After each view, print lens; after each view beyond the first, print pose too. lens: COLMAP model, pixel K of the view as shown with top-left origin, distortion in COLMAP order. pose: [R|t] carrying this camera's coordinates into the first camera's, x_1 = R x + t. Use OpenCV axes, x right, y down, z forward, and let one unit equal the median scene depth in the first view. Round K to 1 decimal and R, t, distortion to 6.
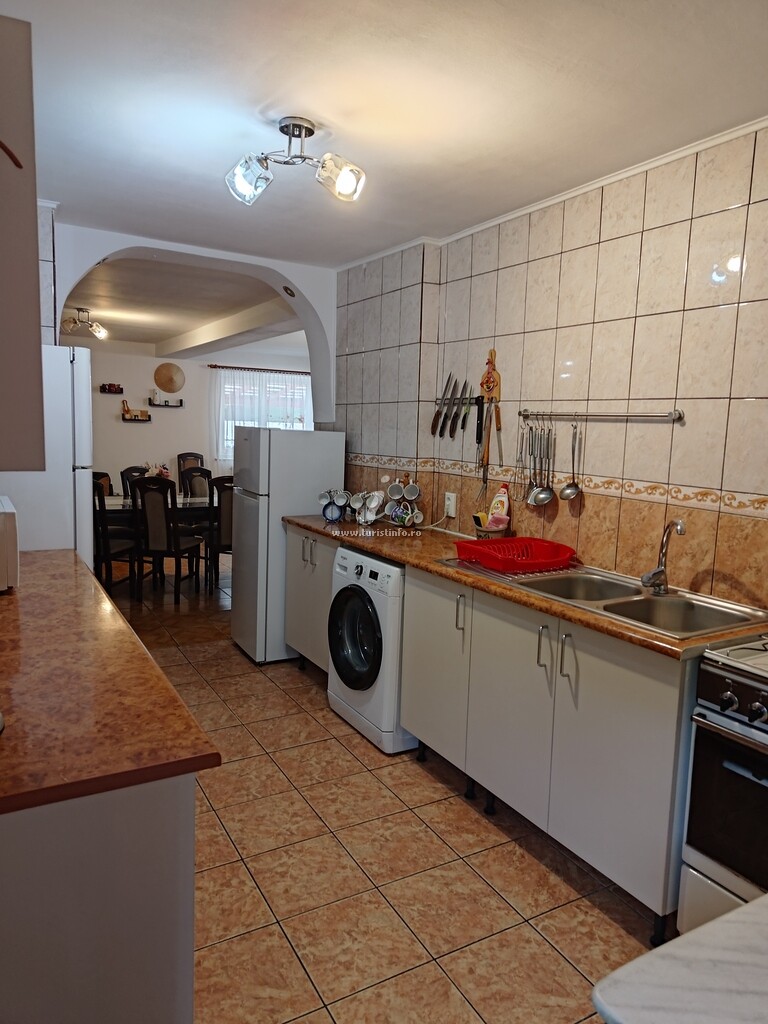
lens RADIAL K [[695.4, 0, 384.0], [0, 695.4, 512.0], [0, 0, 1]] dist [0.067892, -0.047710]
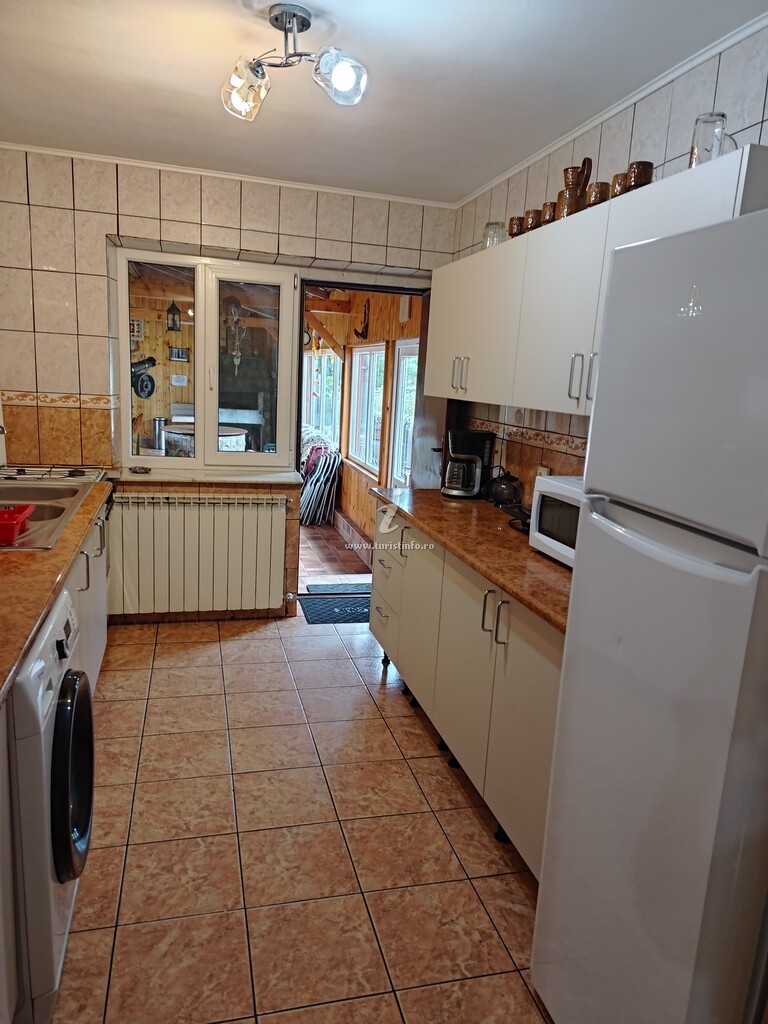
lens RADIAL K [[690.3, 0, 384.0], [0, 690.3, 512.0], [0, 0, 1]] dist [-0.004042, -0.050833]
pose [[-0.963747, -0.135914, 0.229607, -0.401345], [-0.058849, 0.947621, 0.313928, -0.198288], [-0.260247, 0.289035, -0.921266, 1.519109]]
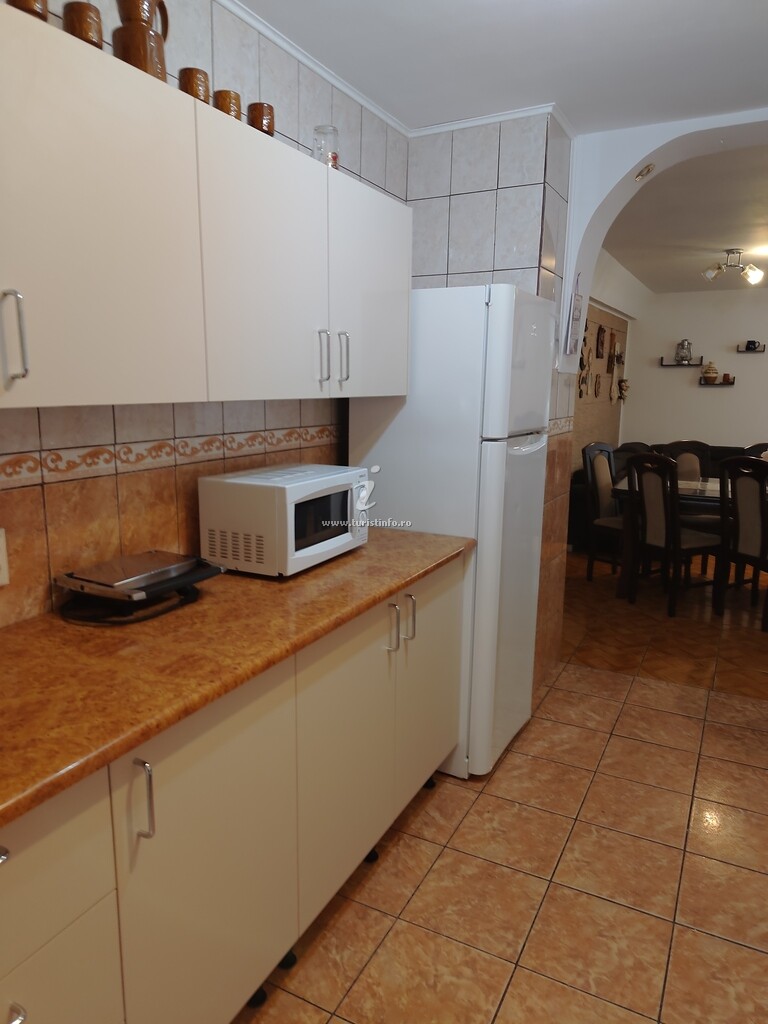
lens RADIAL K [[695.4, 0, 384.0], [0, 695.4, 512.0], [0, 0, 1]] dist [0.067892, -0.047710]
pose [[0.543090, 0.132612, -0.829137, 0.171605], [-0.100476, 0.990618, 0.092627, -0.043405], [0.833641, 0.033004, 0.551319, 0.467888]]
